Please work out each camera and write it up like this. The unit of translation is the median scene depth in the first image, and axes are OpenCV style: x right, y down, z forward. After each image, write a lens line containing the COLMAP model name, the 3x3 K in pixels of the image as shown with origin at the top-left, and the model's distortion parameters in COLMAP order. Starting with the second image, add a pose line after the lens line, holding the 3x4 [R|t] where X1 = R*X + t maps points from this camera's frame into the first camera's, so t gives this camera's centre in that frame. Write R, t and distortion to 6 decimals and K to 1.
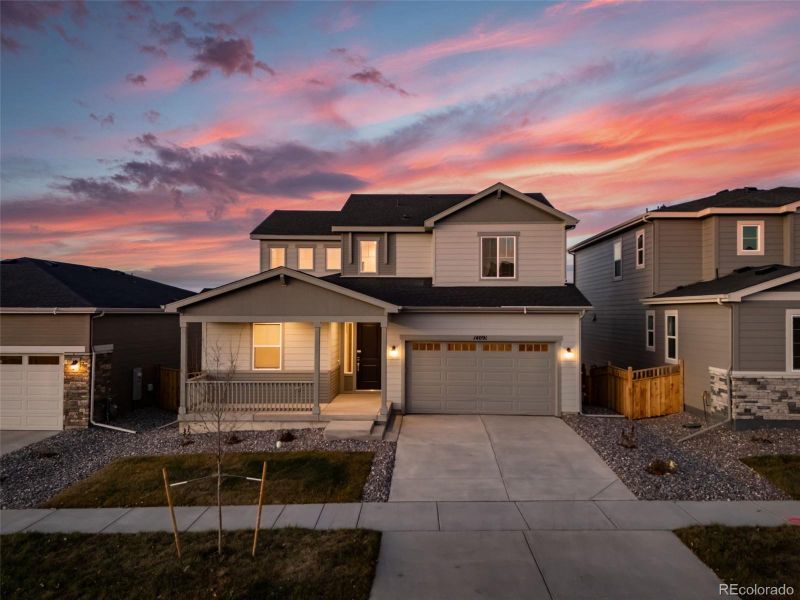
lens RADIAL K [[590.0, 0, 402.6], [0, 590.0, 308.6], [0, 0, 1]] dist [0.024832, -0.014960]
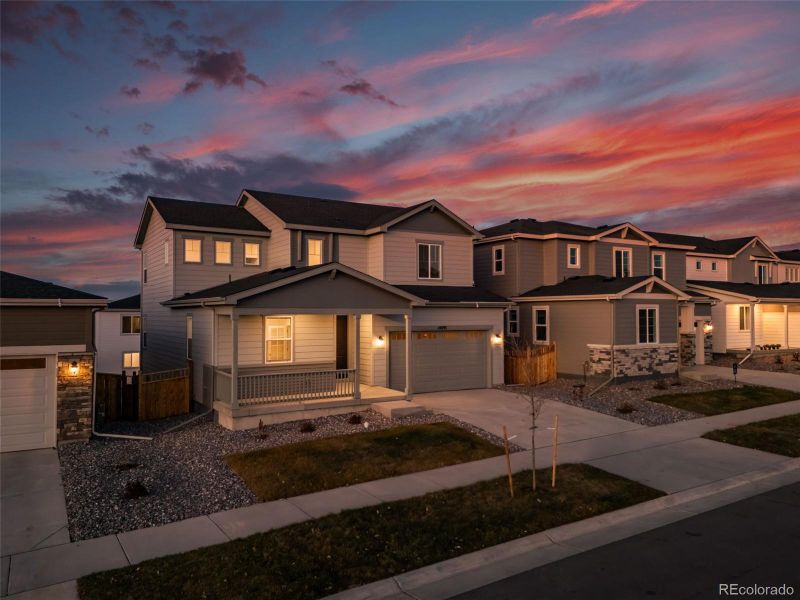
lens RADIAL K [[590.0, 0, 401.4], [0, 590.0, 294.6], [0, 0, 1]] dist [0.024832, -0.014960]
pose [[0.833078, 0.014909, 0.552954, -0.614207], [-0.000816, 0.999669, -0.025724, 0.013076], [-0.553155, 0.020979, 0.832814, 0.038047]]
